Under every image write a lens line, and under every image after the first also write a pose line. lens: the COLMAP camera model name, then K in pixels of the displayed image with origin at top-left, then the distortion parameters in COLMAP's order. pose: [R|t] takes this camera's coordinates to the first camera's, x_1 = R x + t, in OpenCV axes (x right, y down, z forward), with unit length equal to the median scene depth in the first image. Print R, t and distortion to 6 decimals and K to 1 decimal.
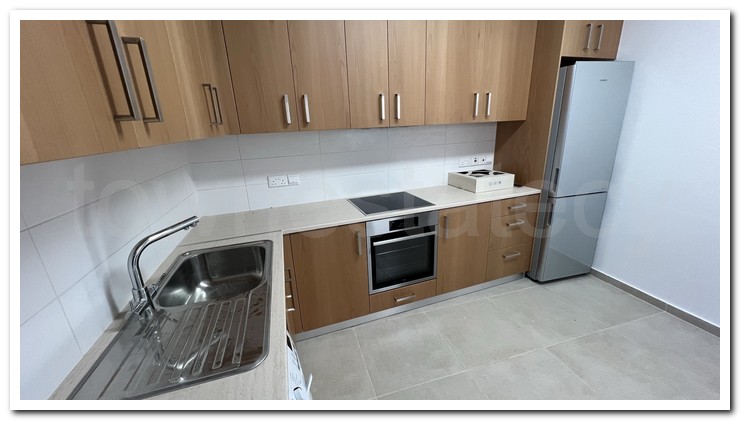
lens RADIAL K [[280.1, 0, 368.3], [0, 280.1, 211.4], [0, 0, 1]] dist [-0.002429, 0.001149]
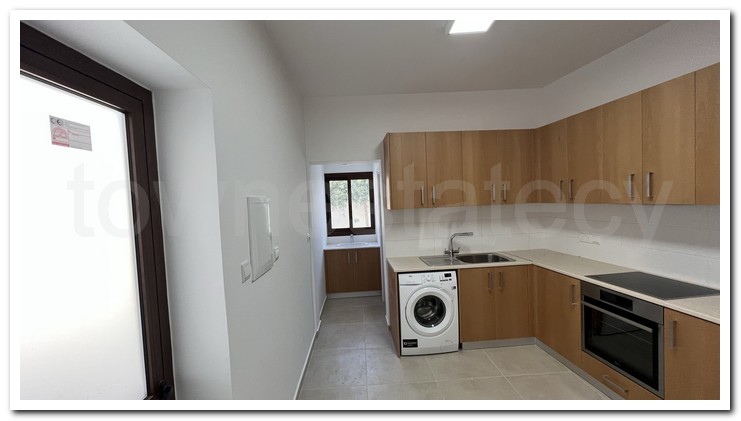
lens RADIAL K [[280.1, 0, 367.4], [0, 280.1, 210.4], [0, 0, 1]] dist [-0.002429, 0.001149]
pose [[-0.239853, 0.091485, -0.966489, 1.160929], [-0.235793, 0.960249, 0.149411, -0.183807], [0.941739, 0.263728, -0.208747, 0.281544]]
